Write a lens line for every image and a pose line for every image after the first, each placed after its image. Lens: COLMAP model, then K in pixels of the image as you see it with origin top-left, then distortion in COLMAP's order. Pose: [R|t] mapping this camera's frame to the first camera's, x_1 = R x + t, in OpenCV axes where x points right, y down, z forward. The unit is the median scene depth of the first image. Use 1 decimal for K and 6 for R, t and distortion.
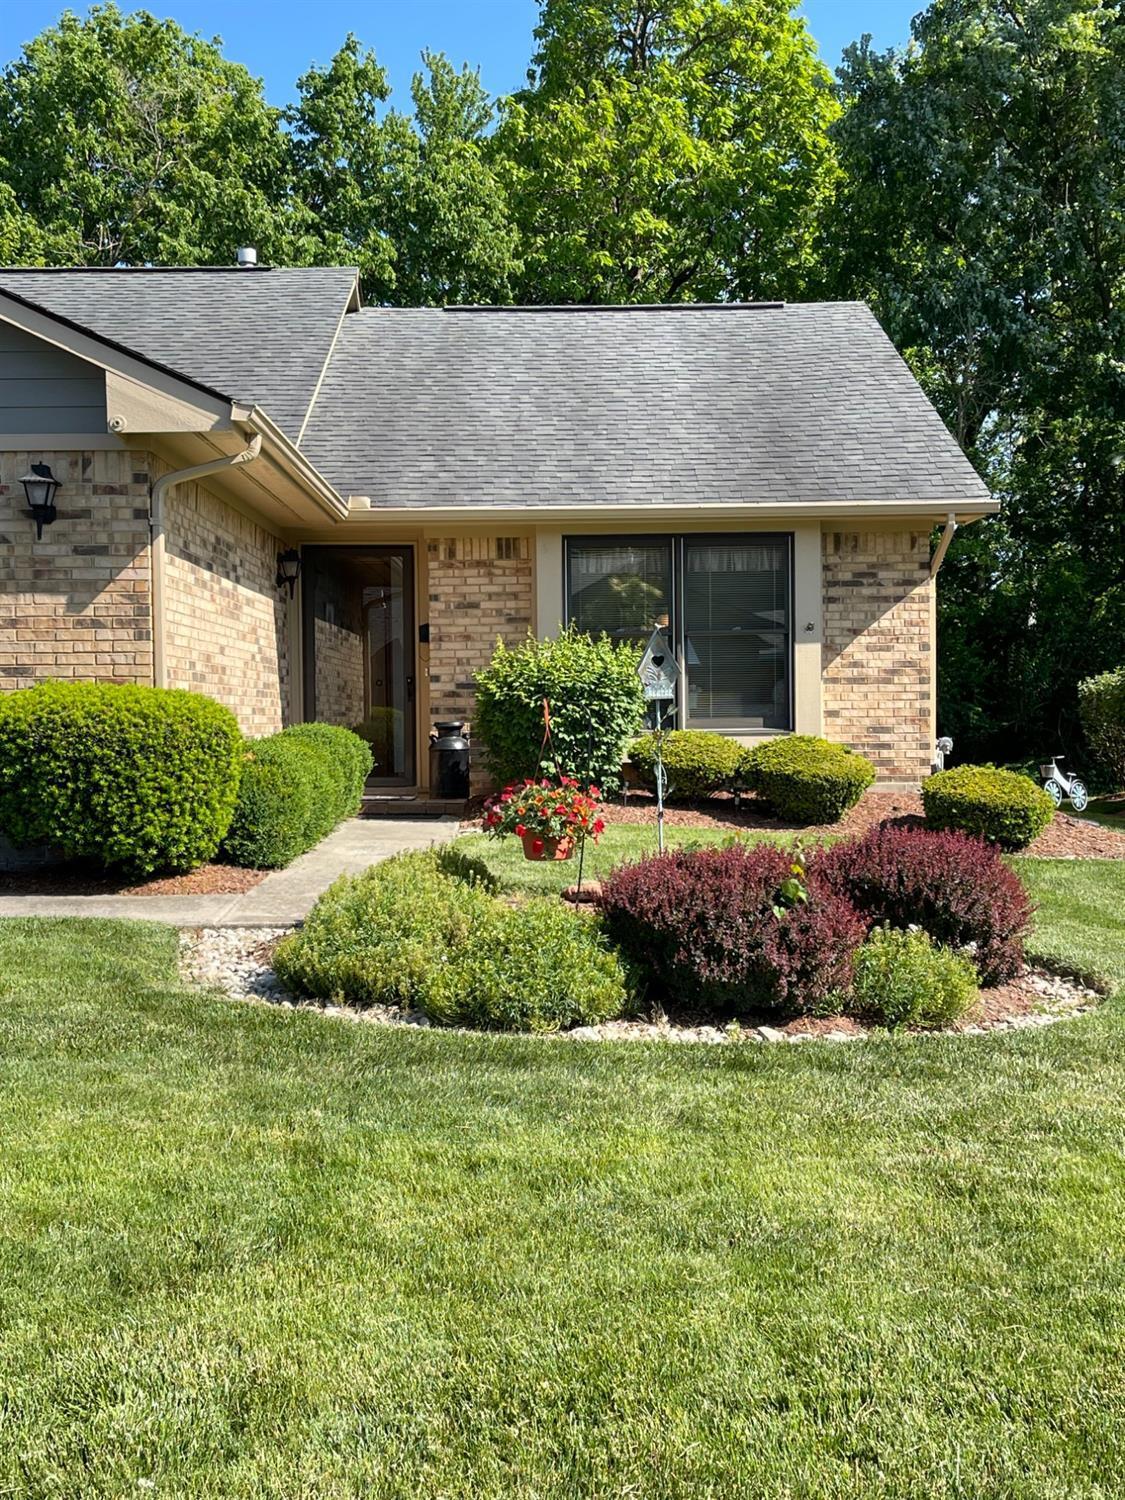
lens RADIAL K [[1832.0, 0, 563.0], [0, 1832.0, 744.7], [0, 0, 1]] dist [0.025482, 0.000000]
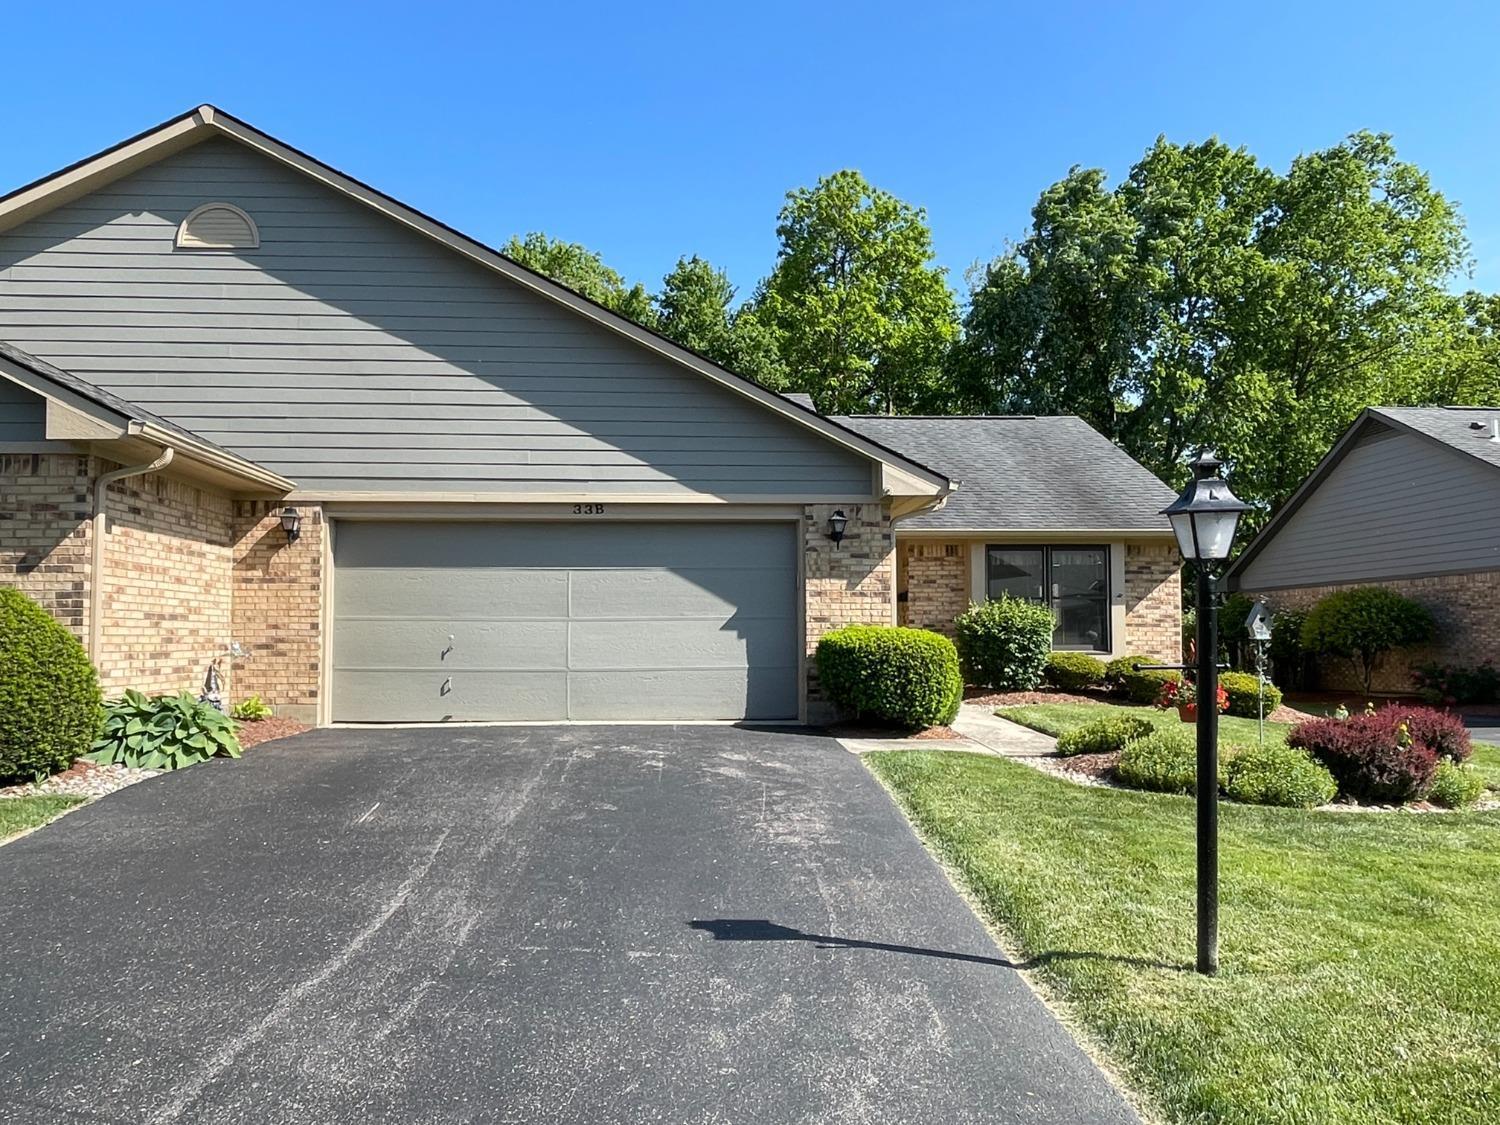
lens RADIAL K [[1078.9, 0, 748.6], [0, 1078.9, 572.9], [0, 0, 1]] dist [0.008830, -0.021051]
pose [[0.999500, 0.011207, 0.029572, -0.270896], [-0.008949, 0.997111, -0.075423, -0.001987], [-0.030332, 0.075121, 0.996713, -0.071498]]
